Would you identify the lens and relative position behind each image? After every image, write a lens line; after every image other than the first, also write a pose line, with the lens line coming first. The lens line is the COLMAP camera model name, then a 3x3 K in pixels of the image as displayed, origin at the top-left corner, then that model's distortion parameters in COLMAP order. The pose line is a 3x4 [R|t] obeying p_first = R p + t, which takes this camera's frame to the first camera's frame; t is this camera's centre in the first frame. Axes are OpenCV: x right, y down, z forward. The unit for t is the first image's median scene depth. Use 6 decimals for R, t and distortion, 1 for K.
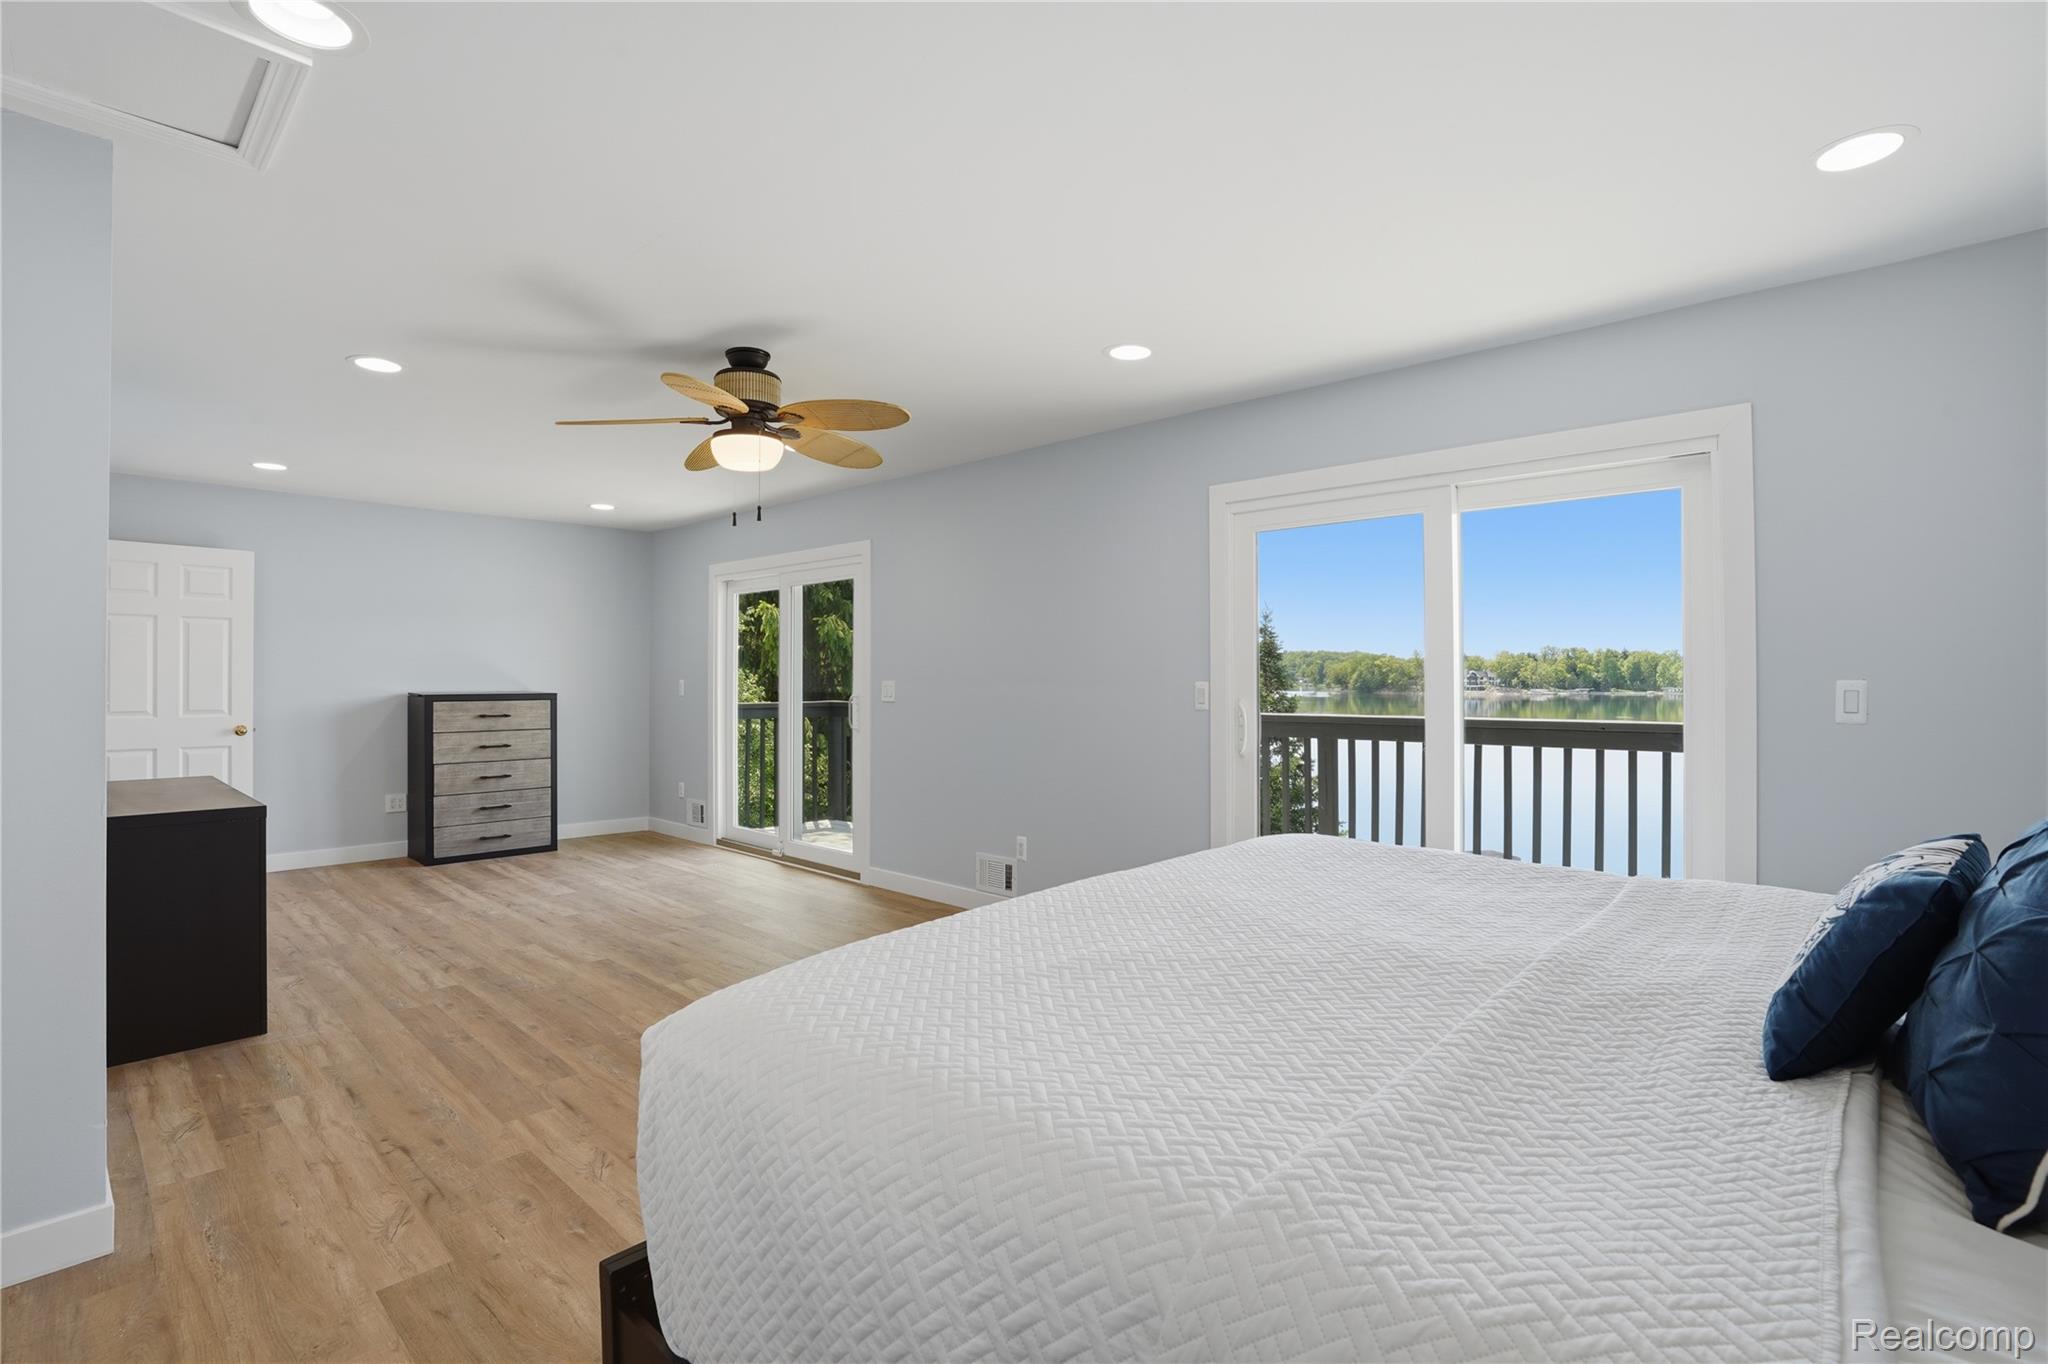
lens RADIAL K [[953.7, 0, 1023.8], [0, 953.7, 683.0], [0, 0, 1]] dist [-0.018848, 0.005004]
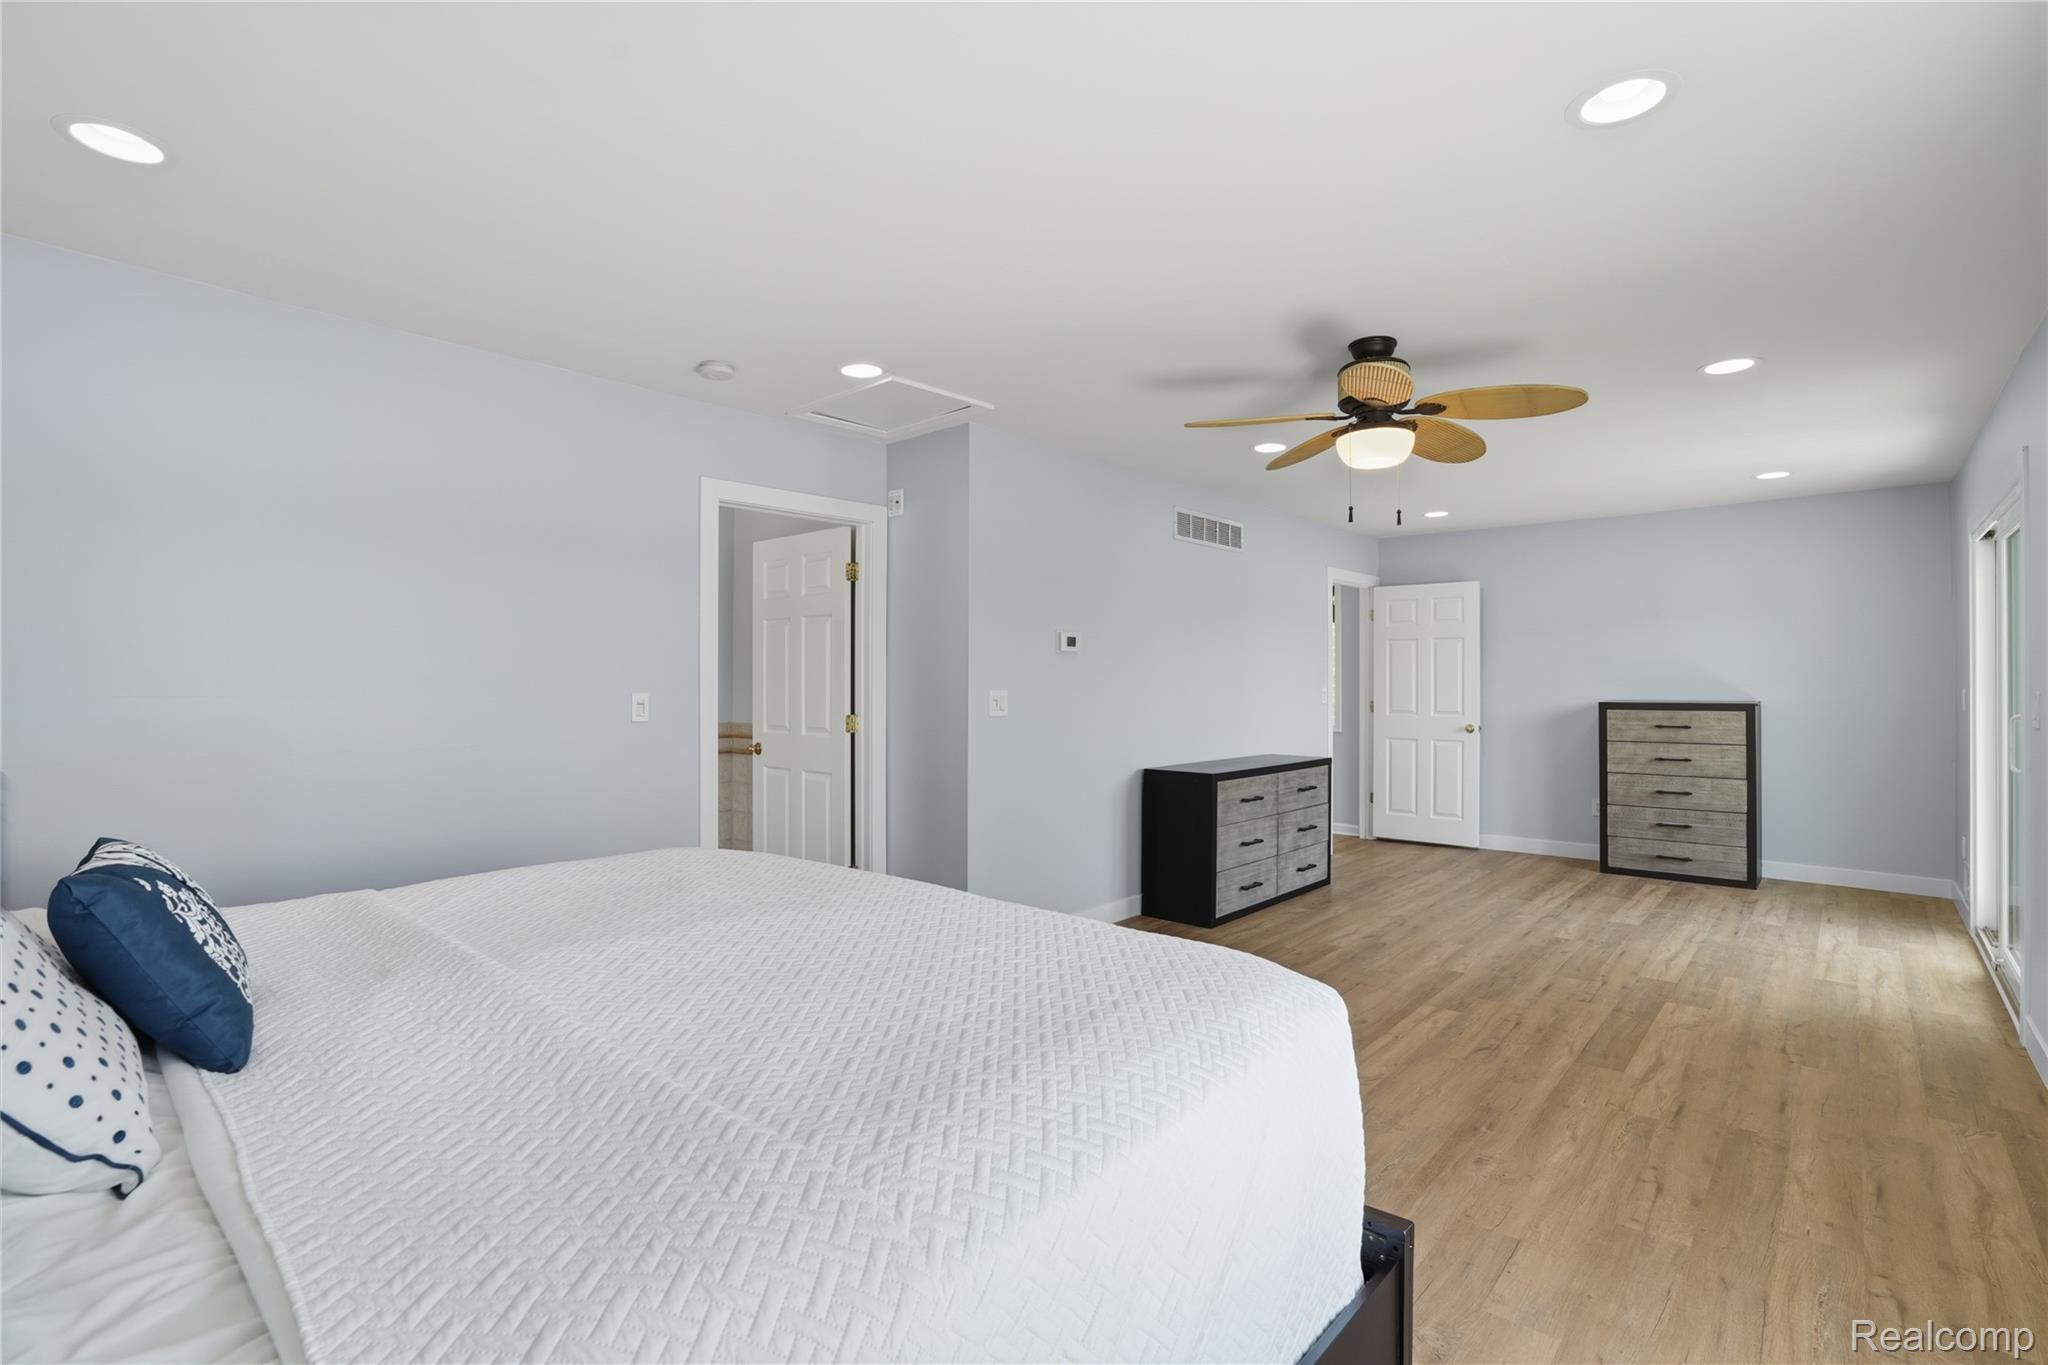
lens RADIAL K [[953.7, 0, 1024.2], [0, 953.7, 678.3], [0, 0, 1]] dist [-0.018848, 0.005004]
pose [[0.077471, -0.010002, -0.996944, 0.317582], [-0.005662, 0.999929, -0.010472, 0.000904], [0.996979, 0.006456, 0.077408, 0.303359]]
